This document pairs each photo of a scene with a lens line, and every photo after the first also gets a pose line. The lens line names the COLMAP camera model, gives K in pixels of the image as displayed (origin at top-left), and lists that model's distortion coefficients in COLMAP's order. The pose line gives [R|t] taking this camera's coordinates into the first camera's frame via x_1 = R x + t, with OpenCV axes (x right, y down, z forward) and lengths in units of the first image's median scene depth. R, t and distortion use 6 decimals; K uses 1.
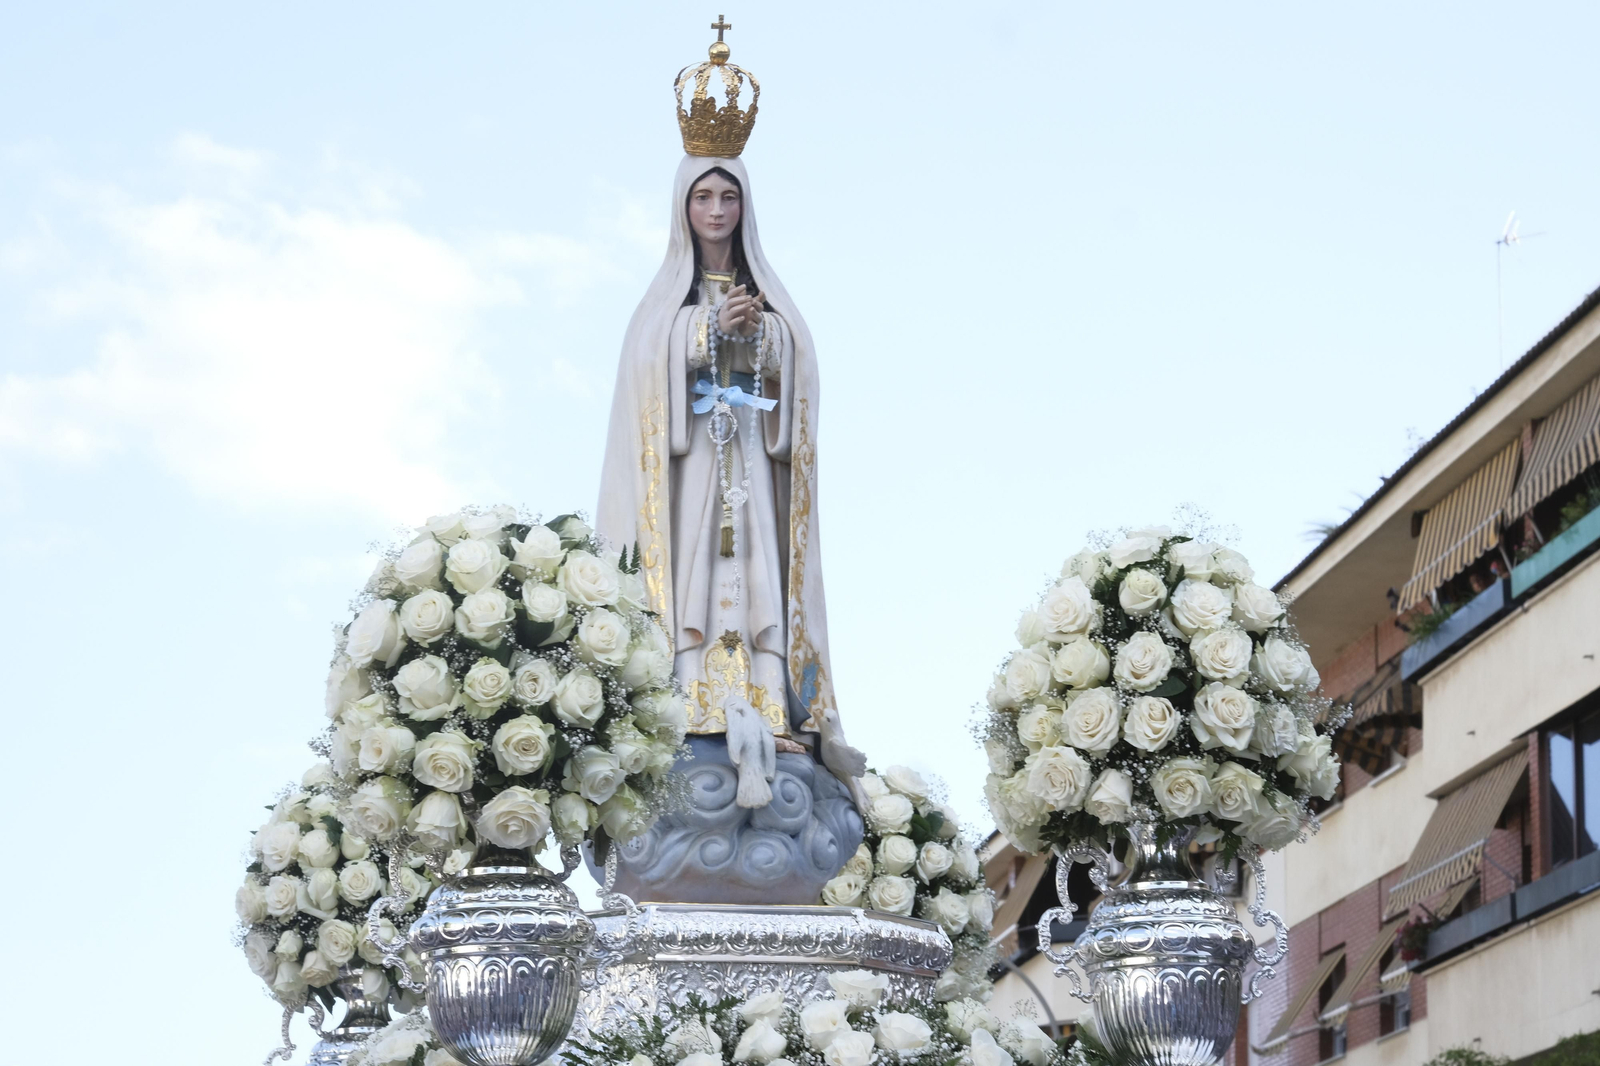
lens RADIAL K [[3892.9, 0, 988.2], [0, 3892.9, 532.3], [0, 0, 1]] dist [-0.013305, -0.290507]
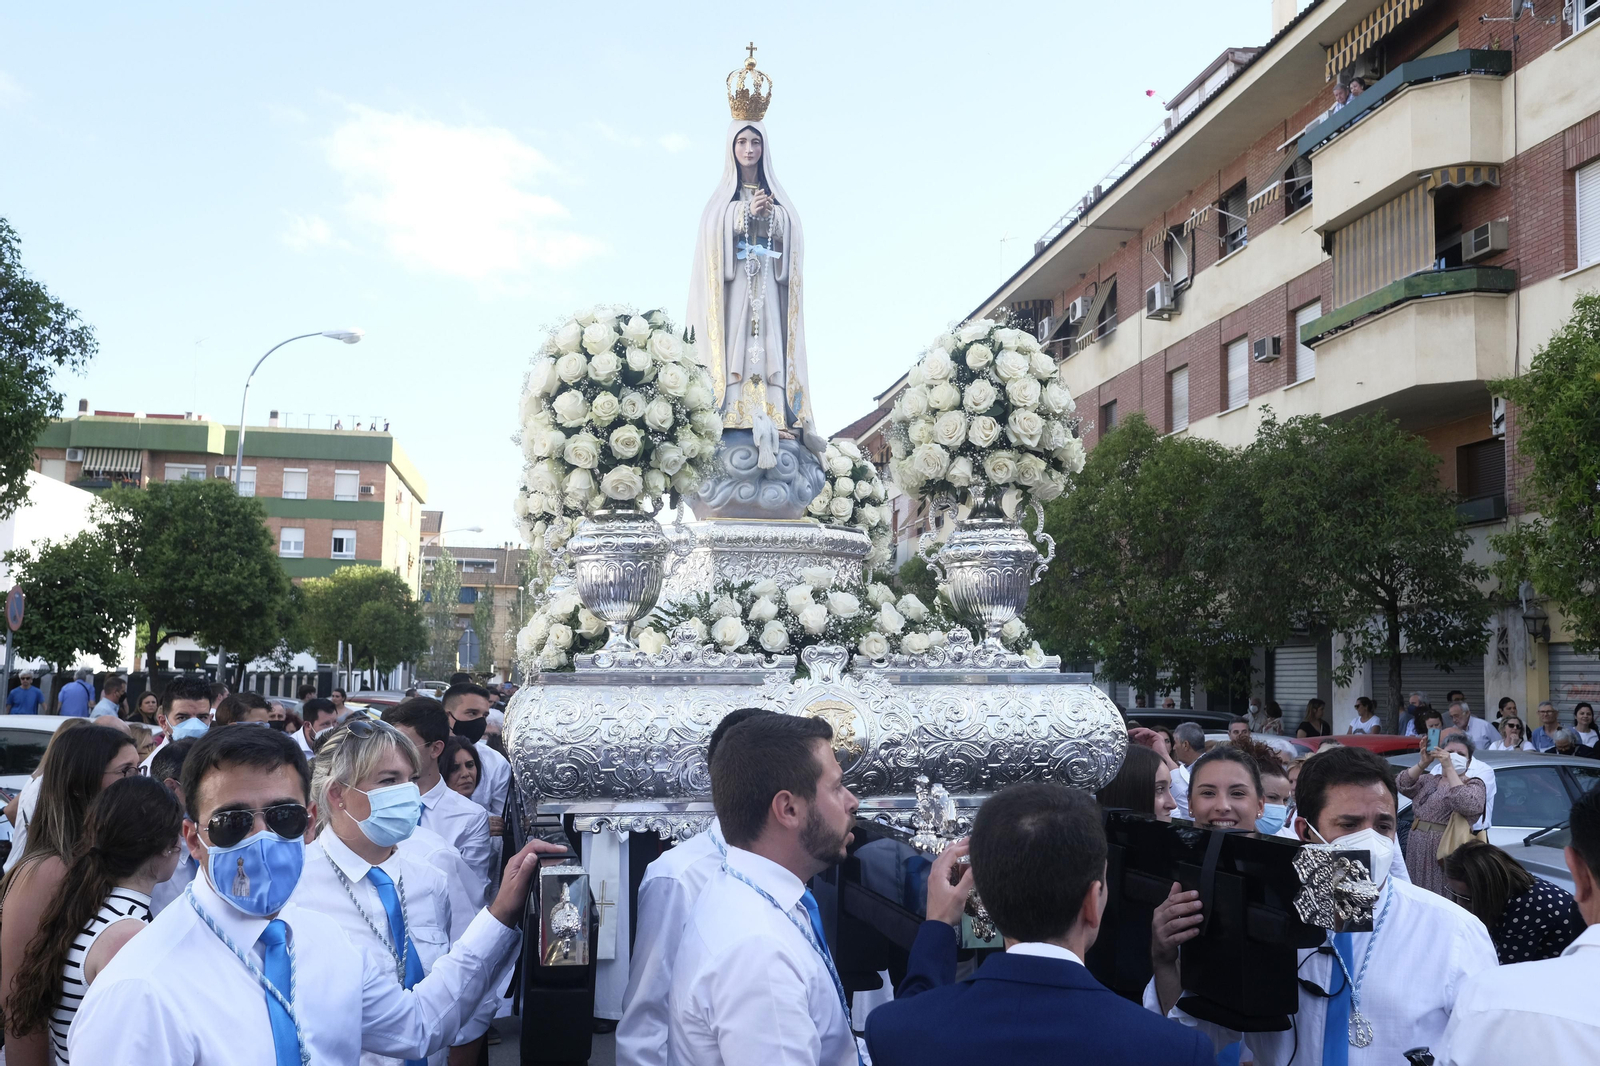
lens RADIAL K [[1491.3, 0, 885.3], [0, 1491.3, 532.7], [0, 0, 1]] dist [-0.070268, 0.298957]
pose [[0.999954, 0.009532, -0.000429, -0.002390], [-0.009387, 0.990766, 0.135257, 0.003389], [0.001714, -0.135247, 0.990810, 0.317834]]
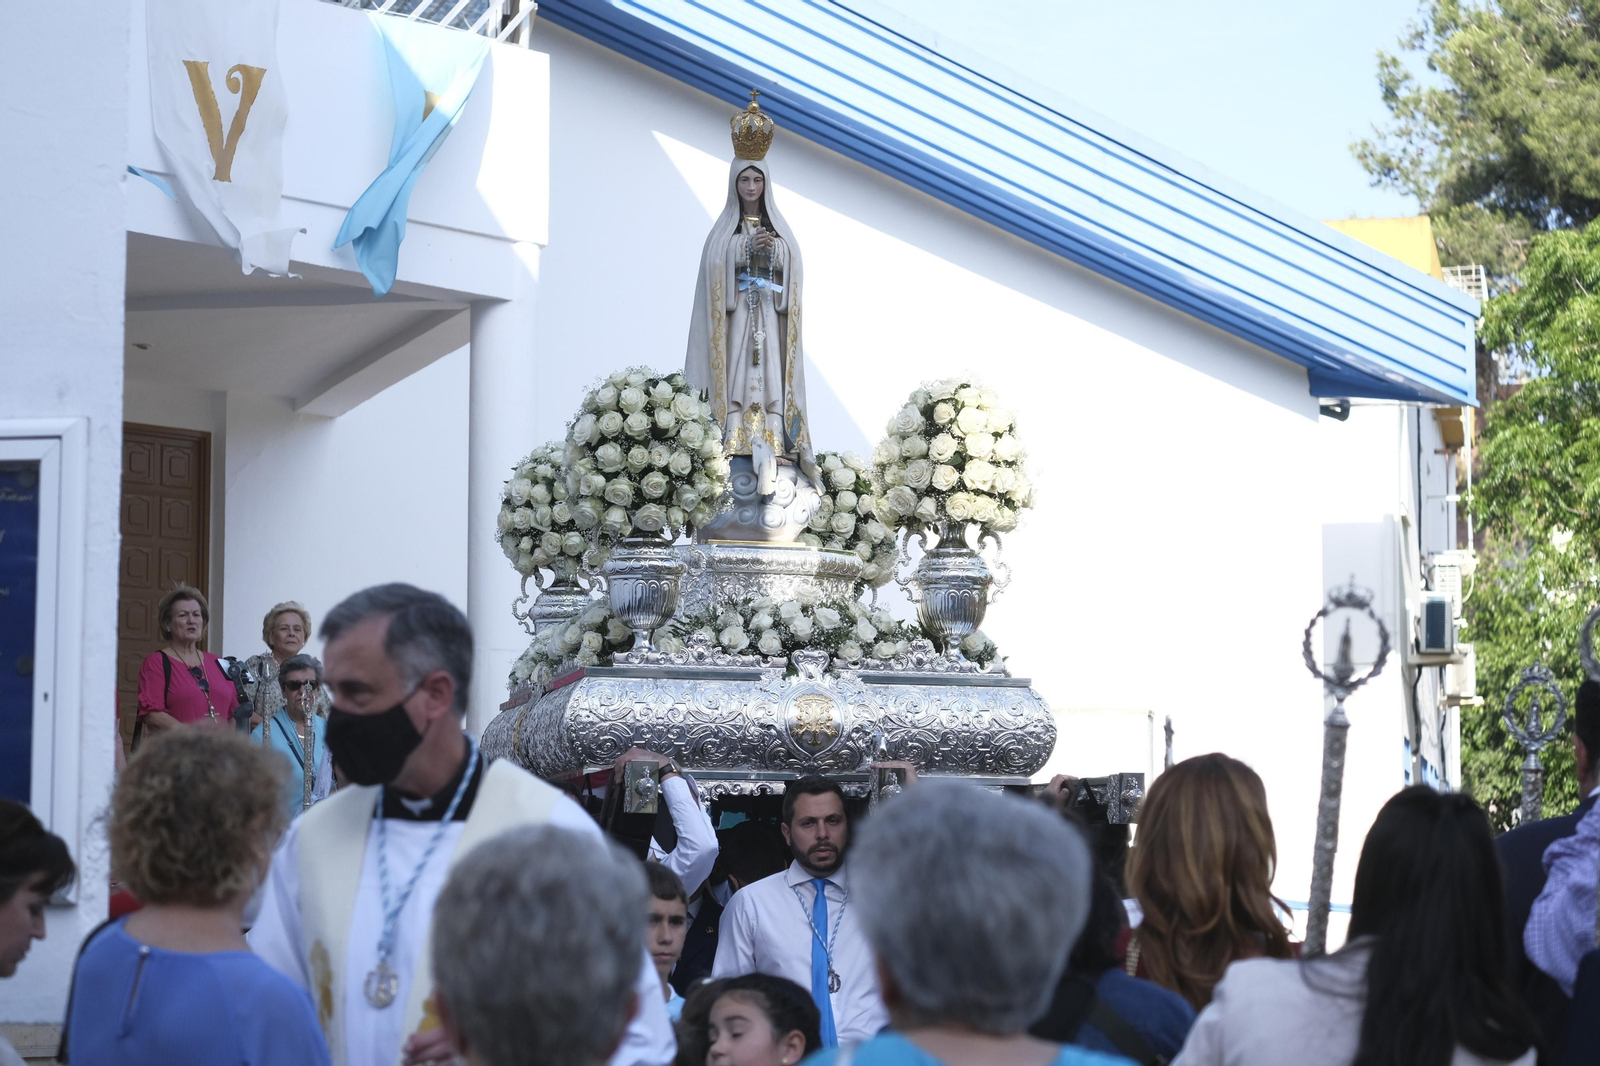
lens RADIAL K [[3506.3, 0, 861.8], [0, 3506.3, 535.2], [0, 0, 1]] dist [0.039206, 0.028290]
pose [[0.998547, 0.024484, -0.048001, 0.089123], [-0.017432, 0.989686, 0.142187, -0.192403], [0.050987, -0.141144, 0.988675, -0.915569]]
